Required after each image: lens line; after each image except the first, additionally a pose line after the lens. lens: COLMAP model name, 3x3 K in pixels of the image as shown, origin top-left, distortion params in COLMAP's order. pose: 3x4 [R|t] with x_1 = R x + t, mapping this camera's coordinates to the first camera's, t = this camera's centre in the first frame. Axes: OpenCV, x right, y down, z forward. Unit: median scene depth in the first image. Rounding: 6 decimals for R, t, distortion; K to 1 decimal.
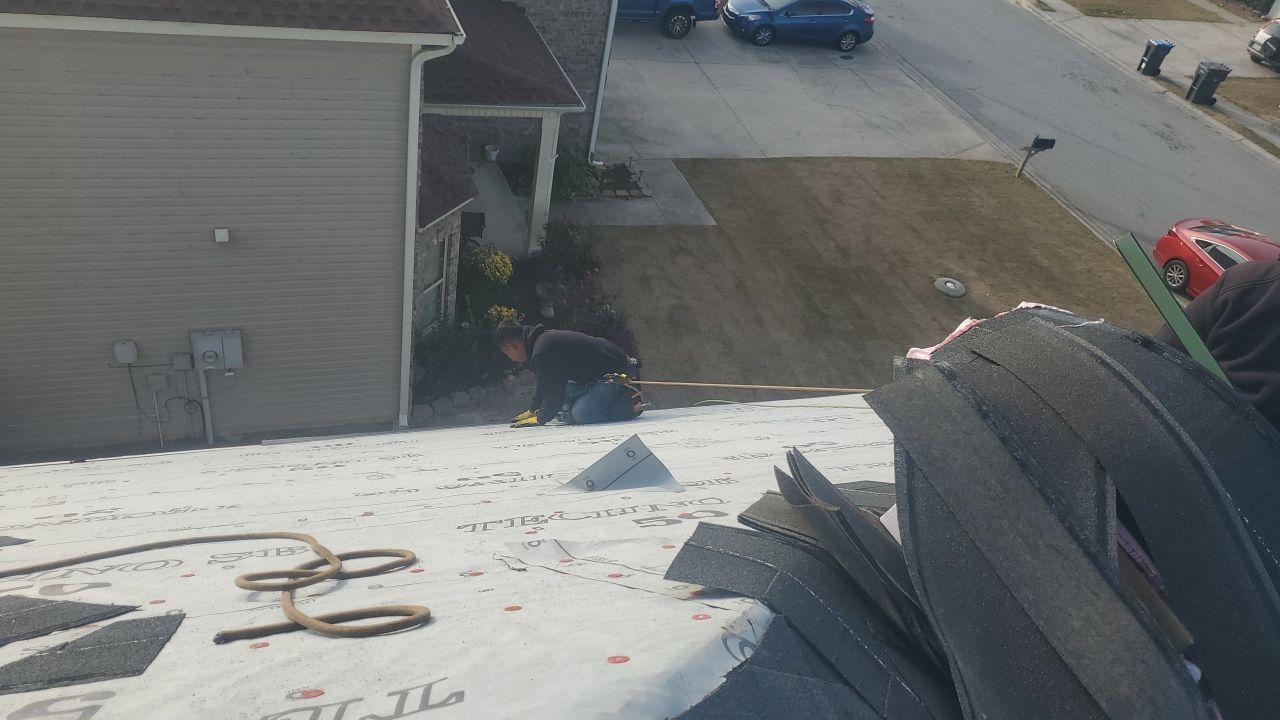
lens RADIAL K [[1060.6, 0, 628.2], [0, 1060.6, 355.6], [0, 0, 1]] dist [-0.001497, 0.066103]
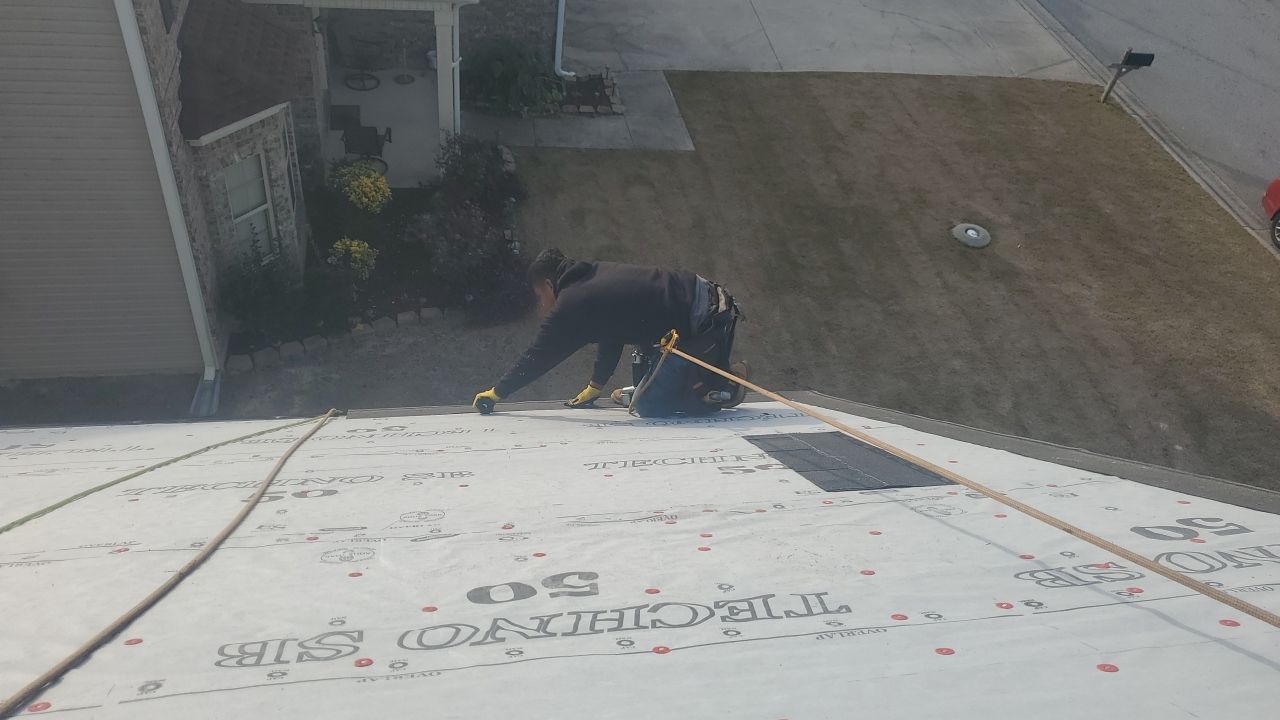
lens RADIAL K [[1060.6, 0, 637.8], [0, 1060.6, 363.0], [0, 0, 1]] dist [-0.001497, 0.066103]
pose [[0.989444, 0.052869, -0.134929, 0.157306], [-0.043048, 0.996277, 0.074698, -0.016315], [0.138376, -0.068101, 0.988036, 0.151997]]
